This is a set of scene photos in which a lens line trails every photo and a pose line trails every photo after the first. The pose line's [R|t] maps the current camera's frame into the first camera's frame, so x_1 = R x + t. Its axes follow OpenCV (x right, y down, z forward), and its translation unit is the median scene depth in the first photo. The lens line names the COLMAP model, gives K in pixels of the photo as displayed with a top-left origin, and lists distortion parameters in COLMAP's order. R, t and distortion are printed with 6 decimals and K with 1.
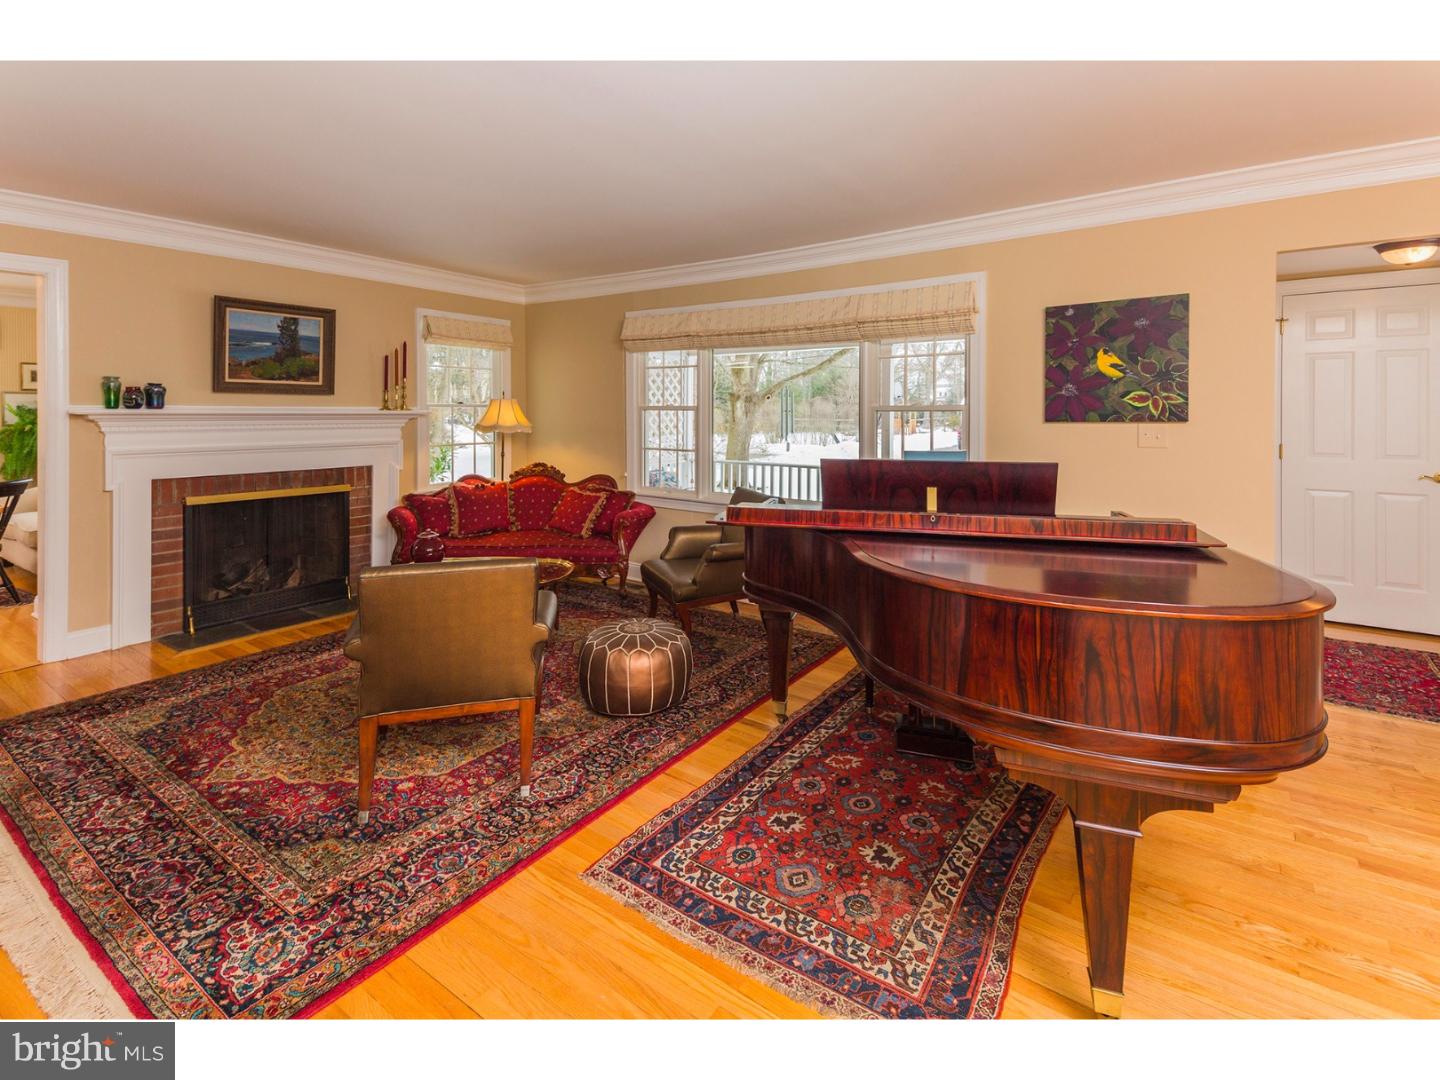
lens RADIAL K [[684.8, 0, 718.9], [0, 684.8, 500.1], [0, 0, 1]] dist [0.090535, -0.040952]
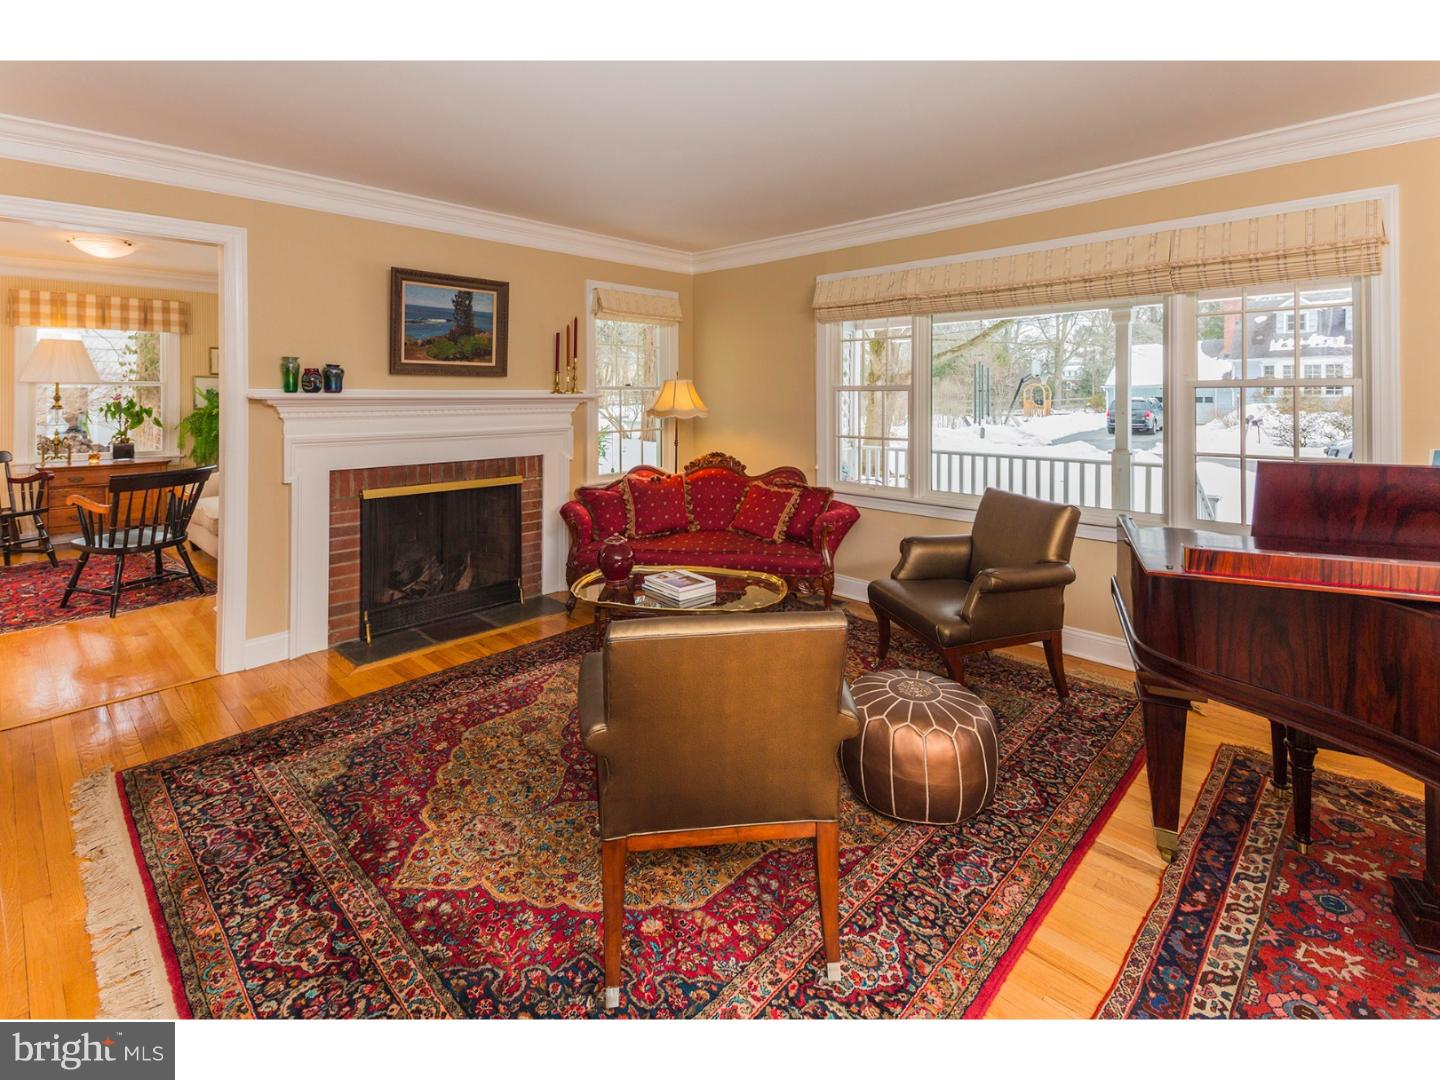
lens RADIAL K [[671.5, 0, 717.5], [0, 671.5, 494.0], [0, 0, 1]] dist [0.084205, -0.038922]
pose [[0.988712, 0.018652, -0.148660, -0.178522], [-0.015817, 0.999670, 0.020231, -0.025294], [0.148989, -0.017651, 0.988681, 0.209695]]
